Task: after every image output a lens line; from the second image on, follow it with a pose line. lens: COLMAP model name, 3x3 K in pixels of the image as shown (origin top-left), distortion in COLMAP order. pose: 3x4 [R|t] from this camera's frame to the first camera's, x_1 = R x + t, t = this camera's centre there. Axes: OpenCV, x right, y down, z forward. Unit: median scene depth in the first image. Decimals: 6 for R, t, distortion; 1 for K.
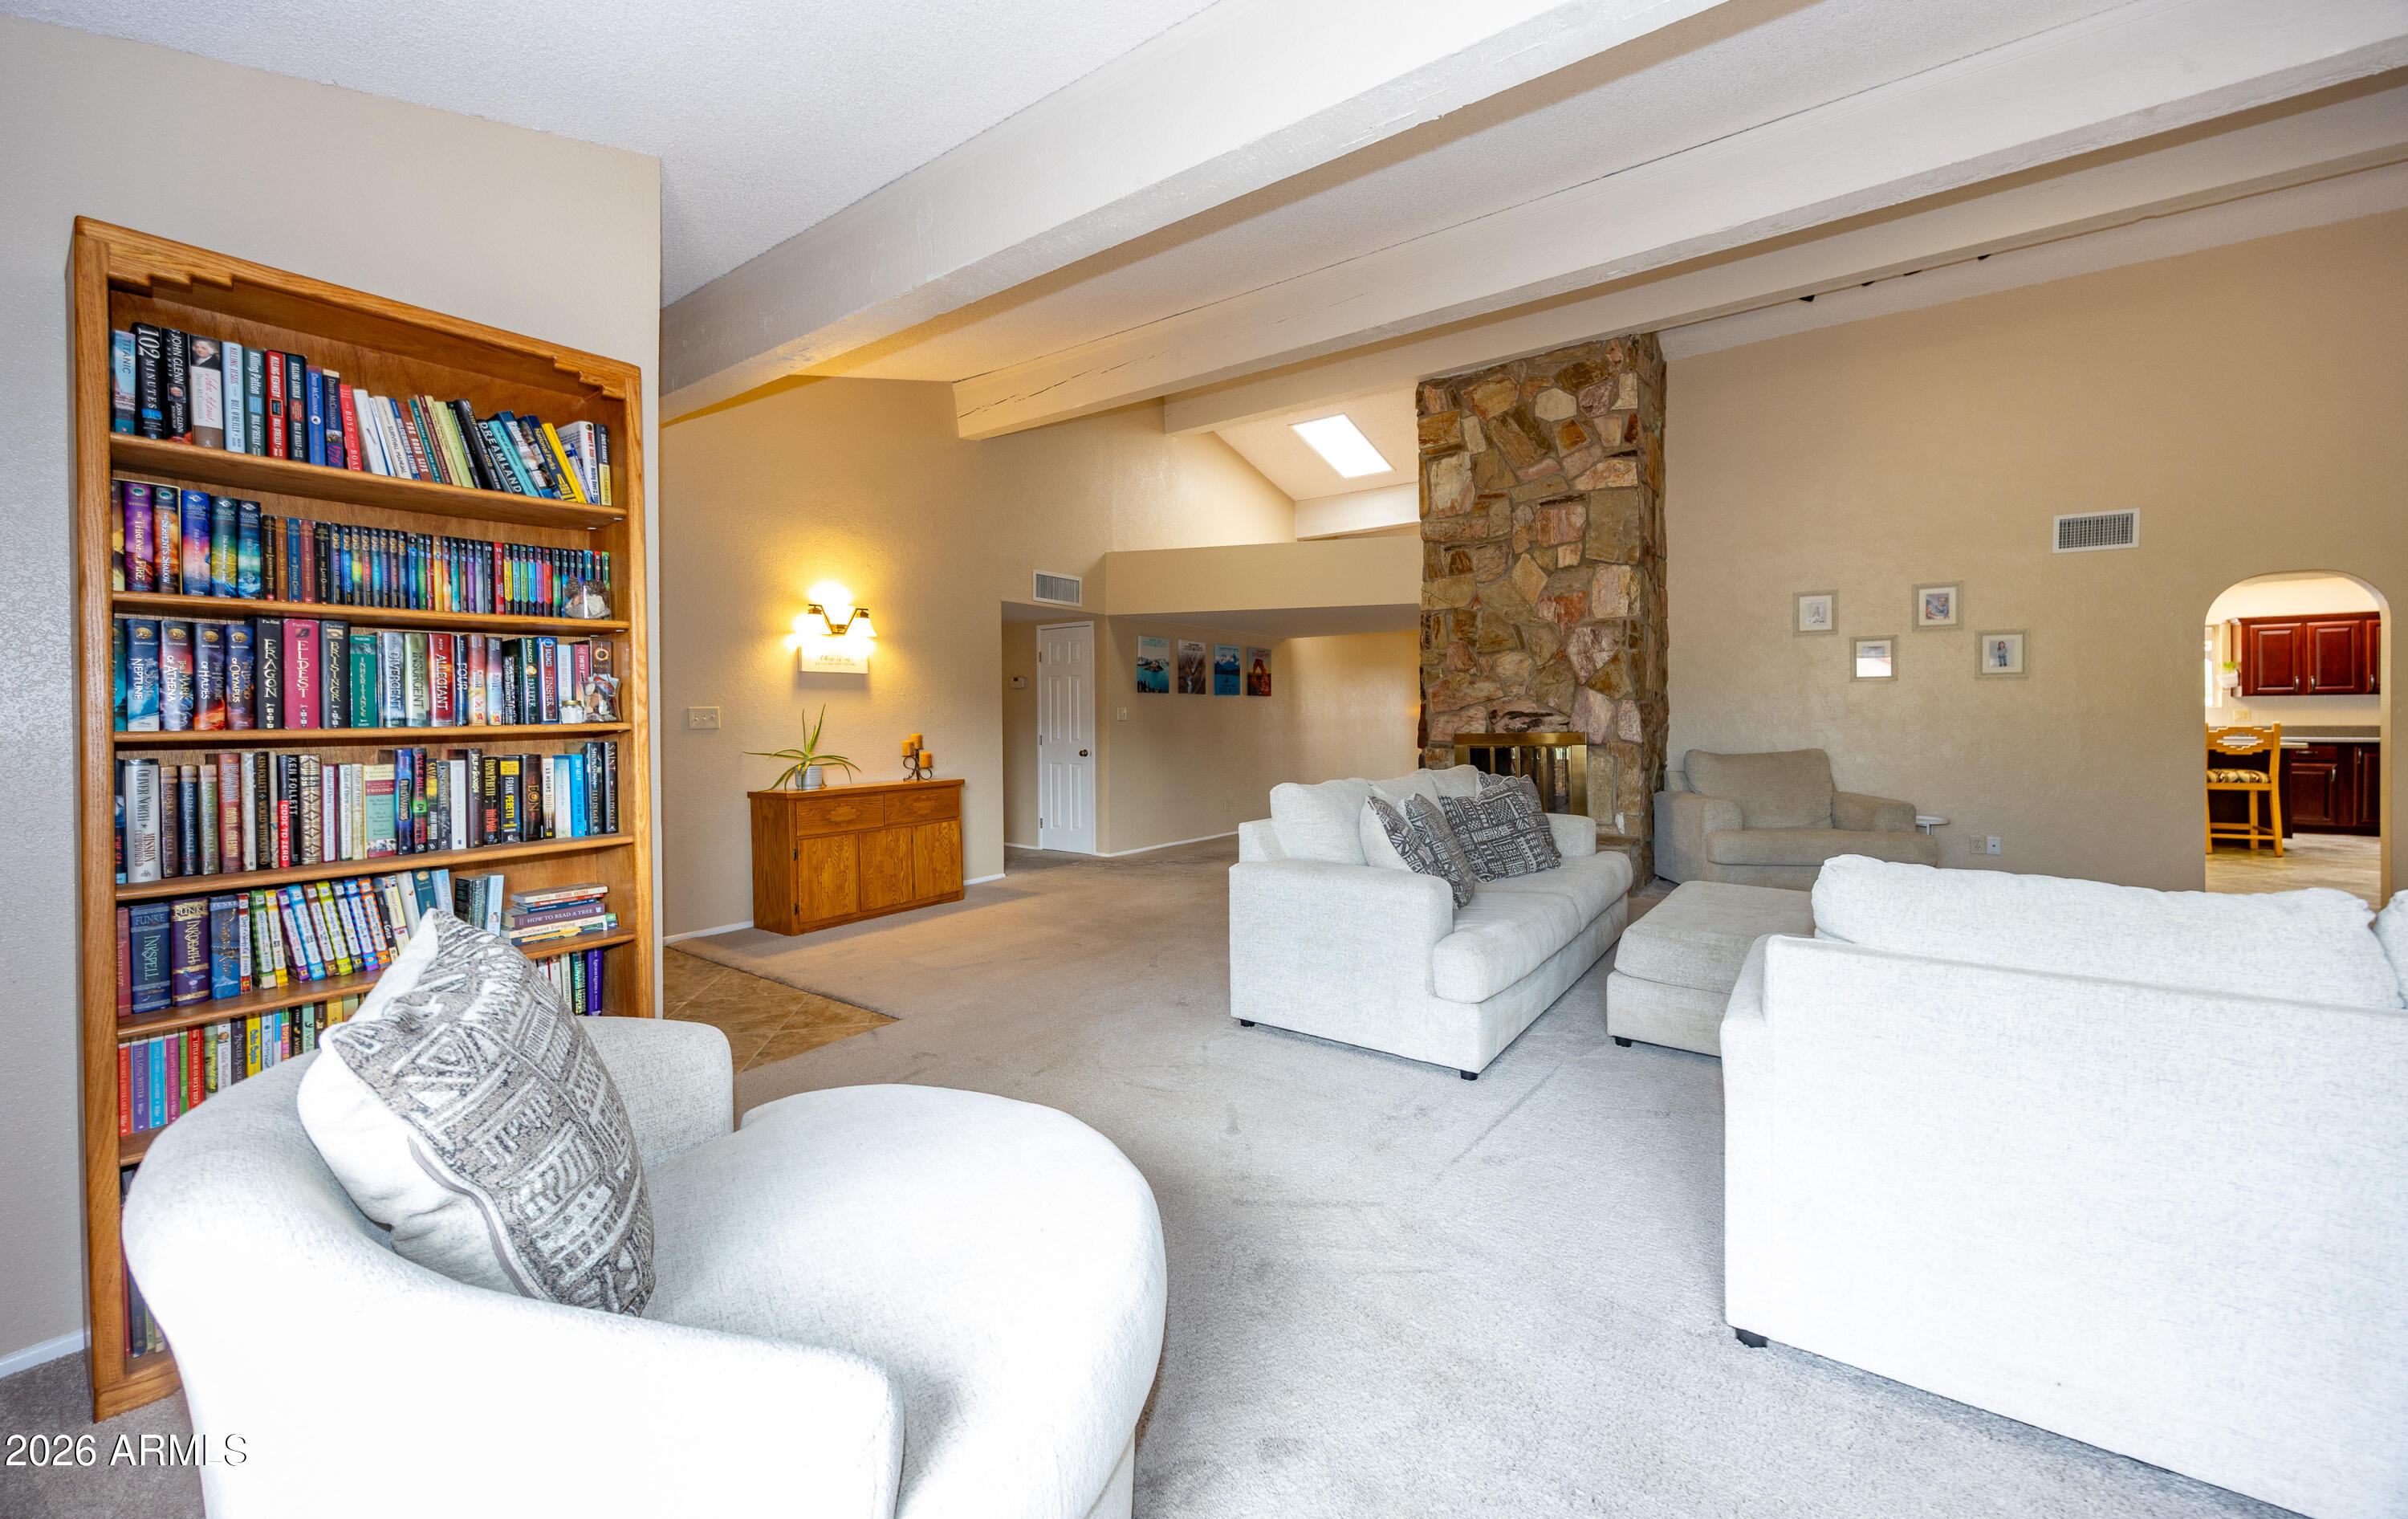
lens RADIAL K [[920.7, 0, 1200.0], [0, 920.7, 712.2], [0, 0, 1]] dist [-0.008973, 0.000438]
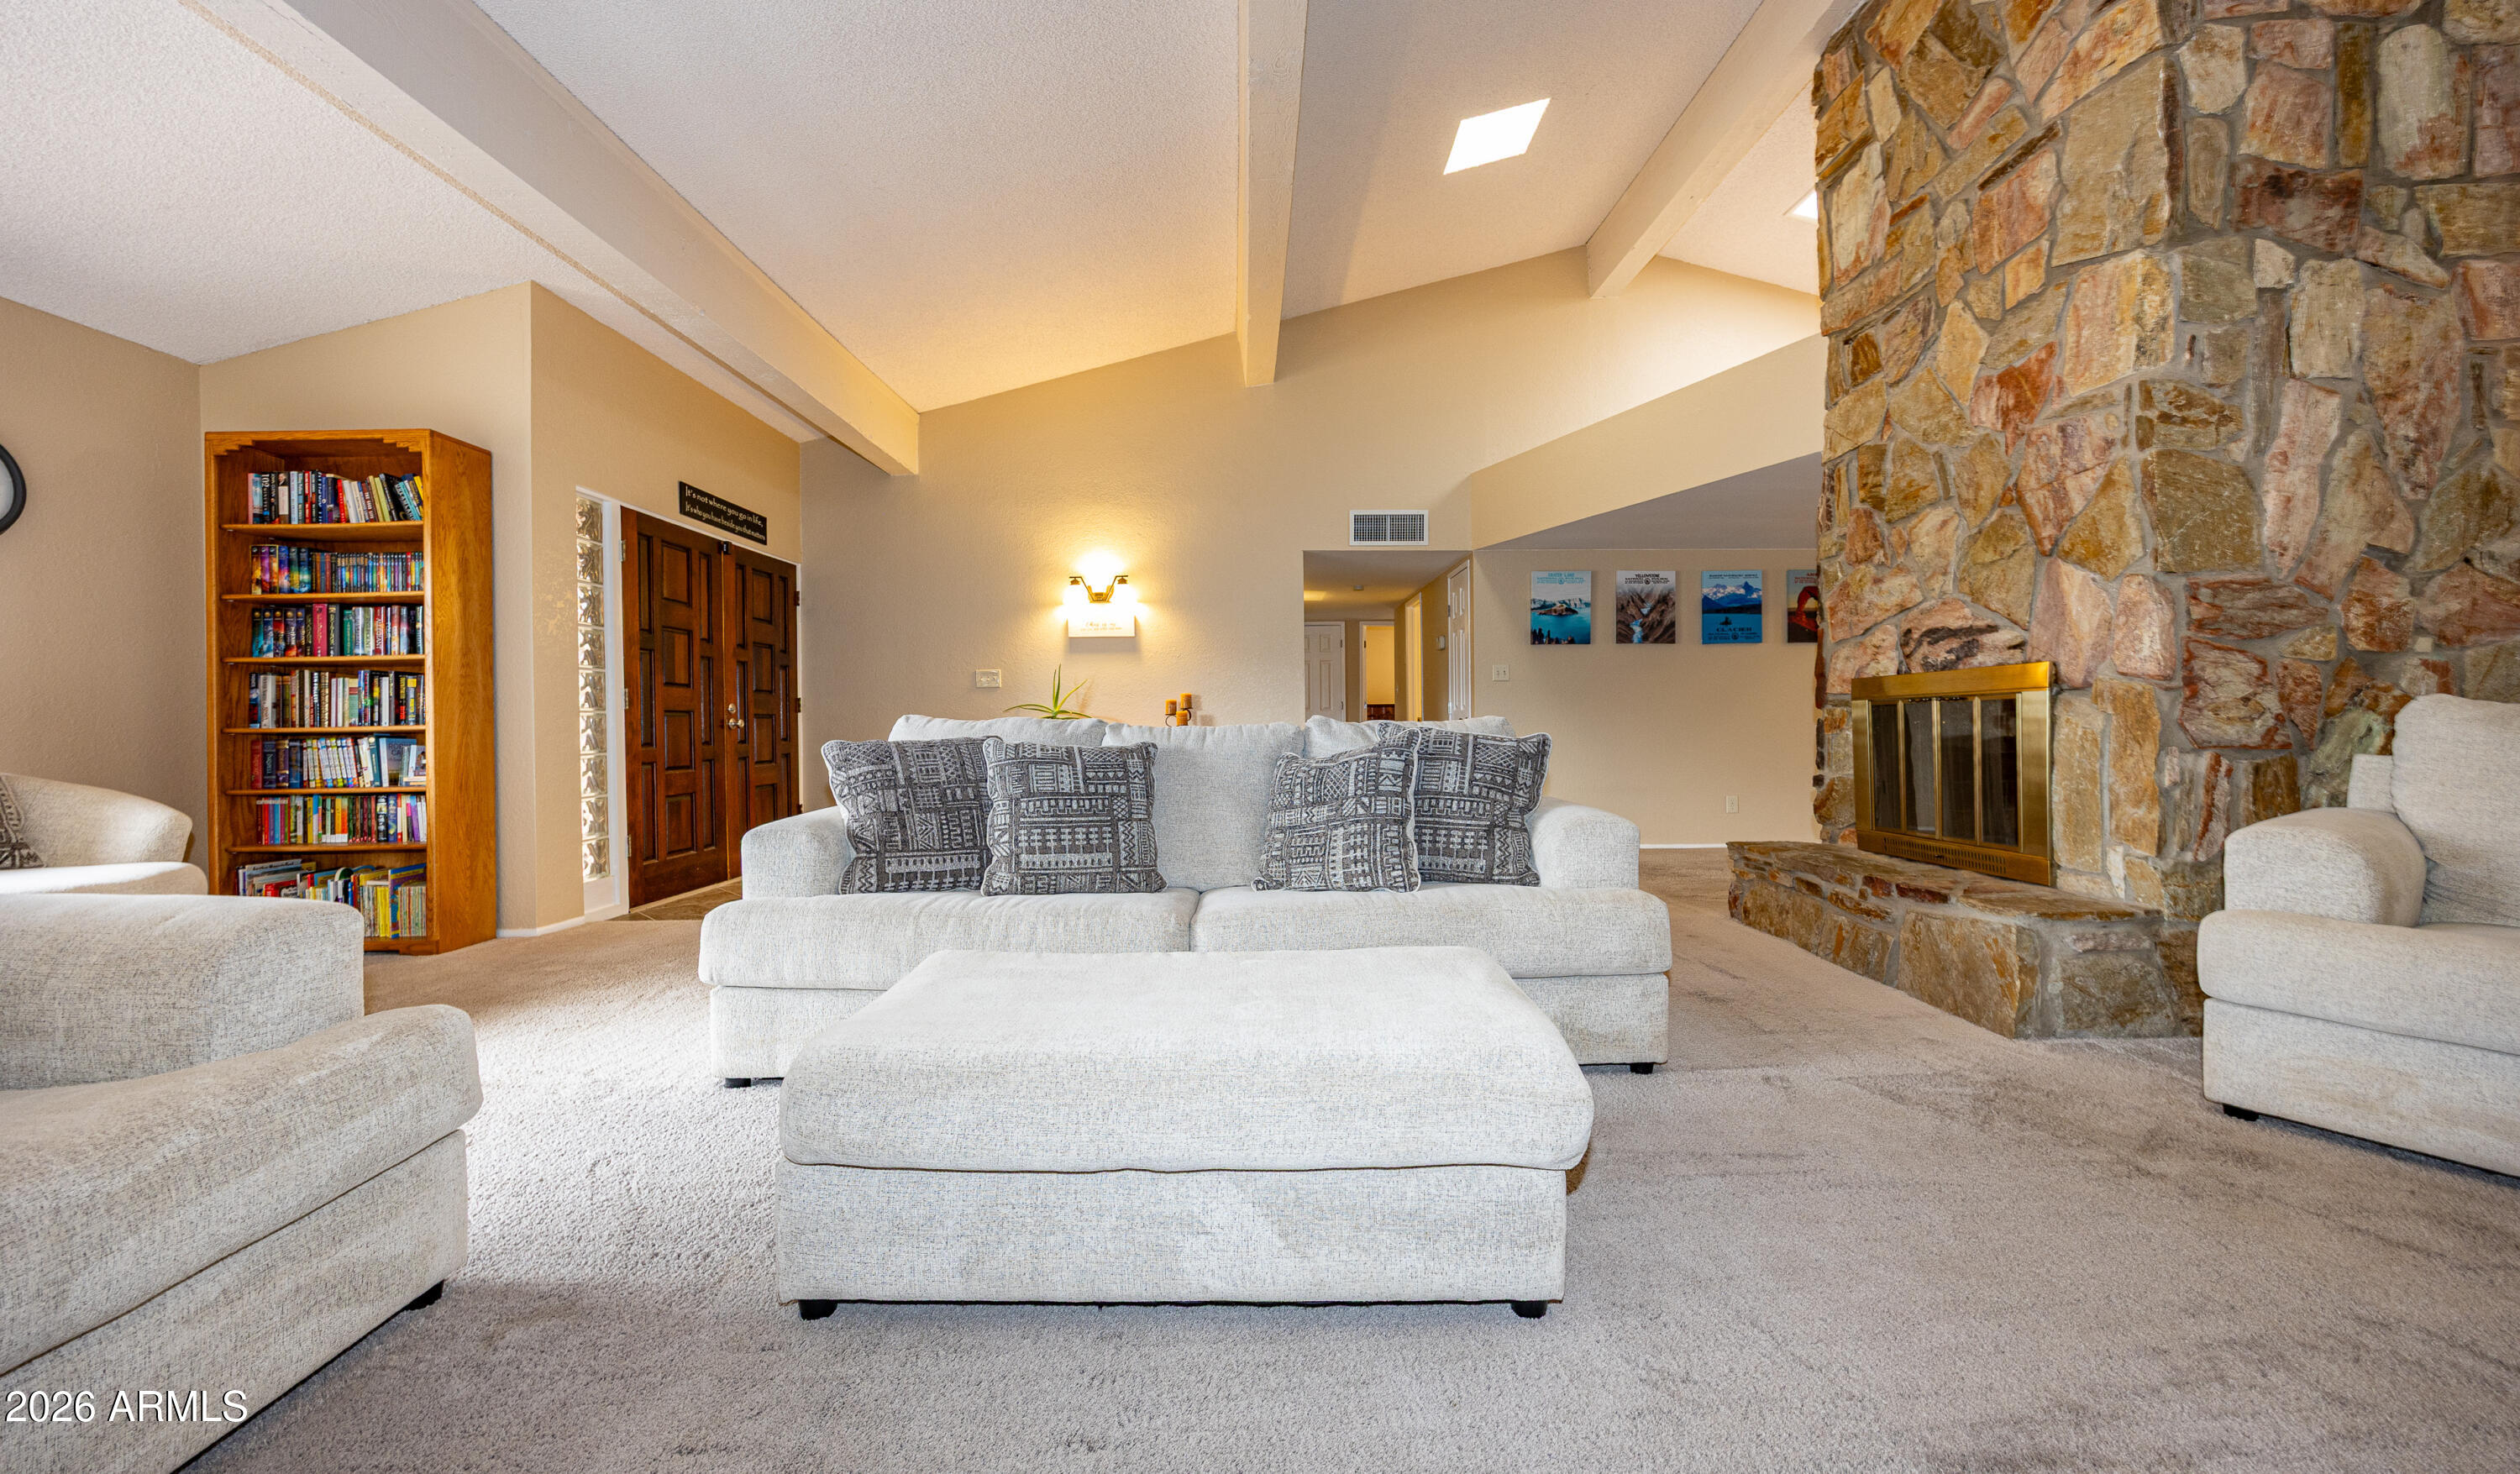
lens RADIAL K [[962.9, 0, 1259.4], [0, 962.9, 728.8], [0, 0, 1]] dist [0.001109, -0.000676]
pose [[0.598681, 0.005732, -0.800967, 0.536447], [0.008316, 0.999876, 0.013372, 0.044416], [0.800944, -0.014666, 0.598559, 0.388090]]
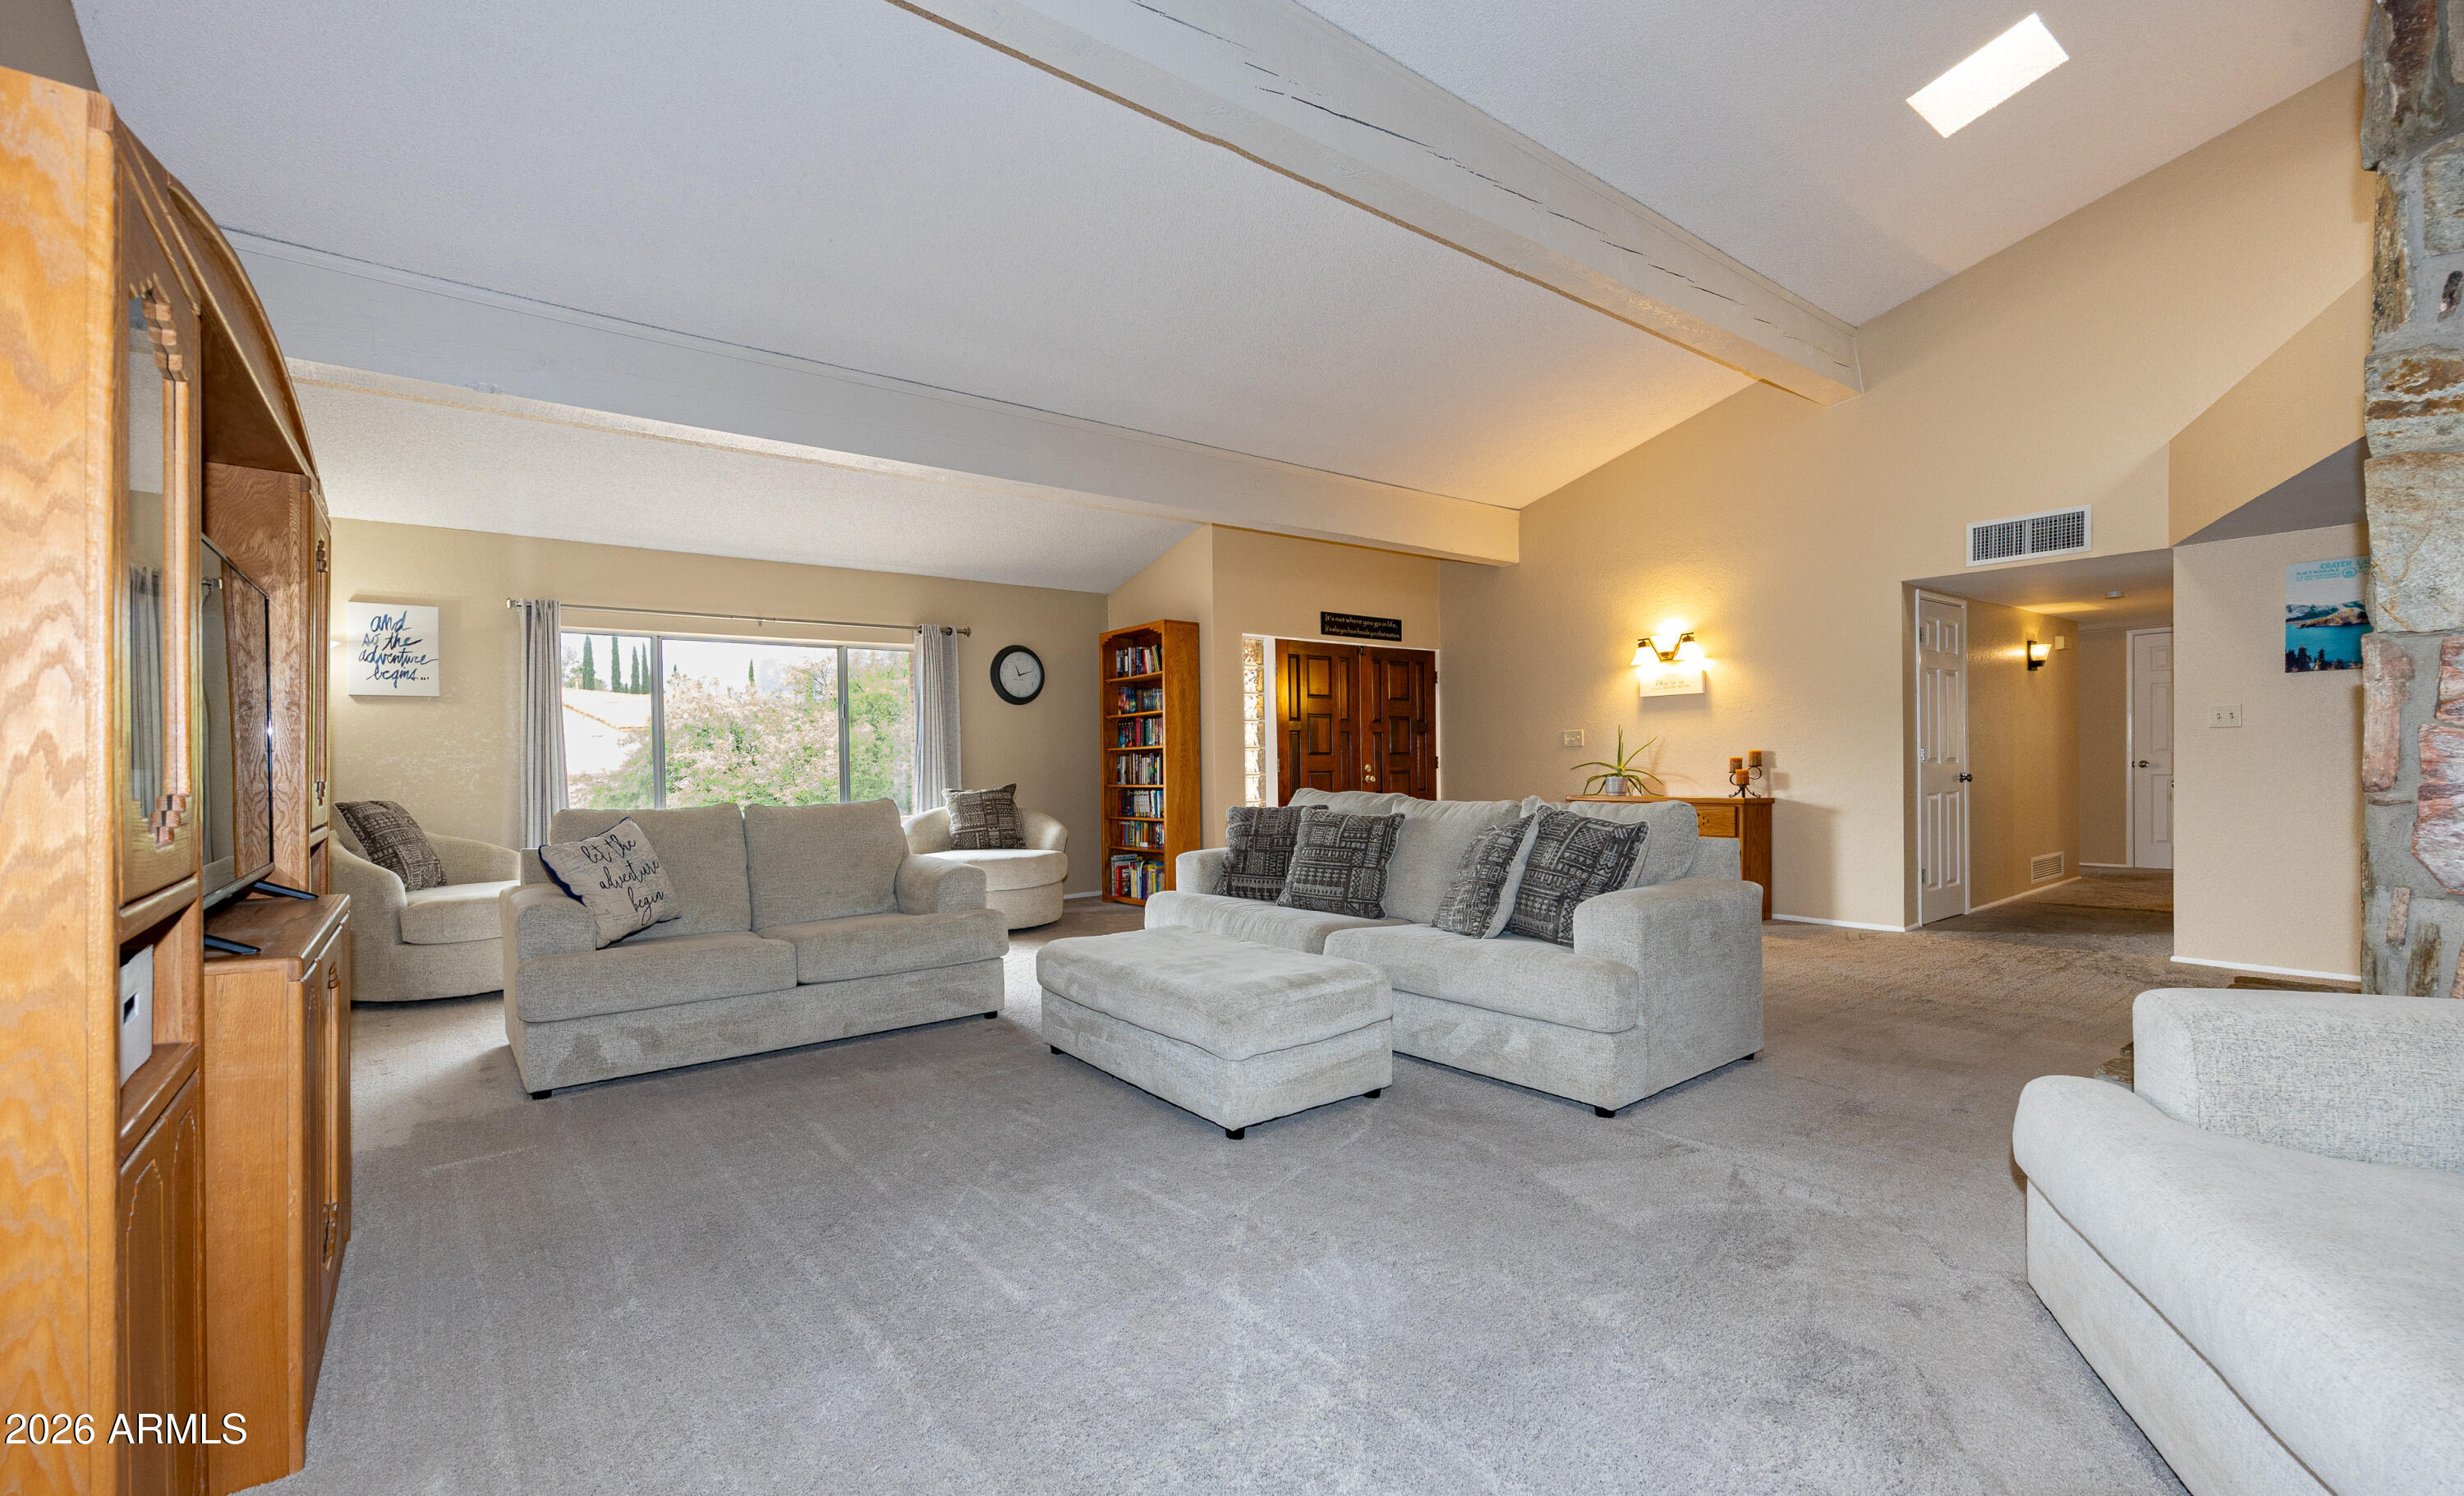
lens RADIAL K [[1032.1, 0, 1186.6], [0, 1032.1, 803.3], [0, 0, 1]] dist [-0.000981, -0.000064]
pose [[-0.298741, 0.048587, -0.953097, 0.825147], [0.020437, 0.998800, 0.044511, 0.016846], [0.954115, -0.006181, -0.299376, 0.684633]]
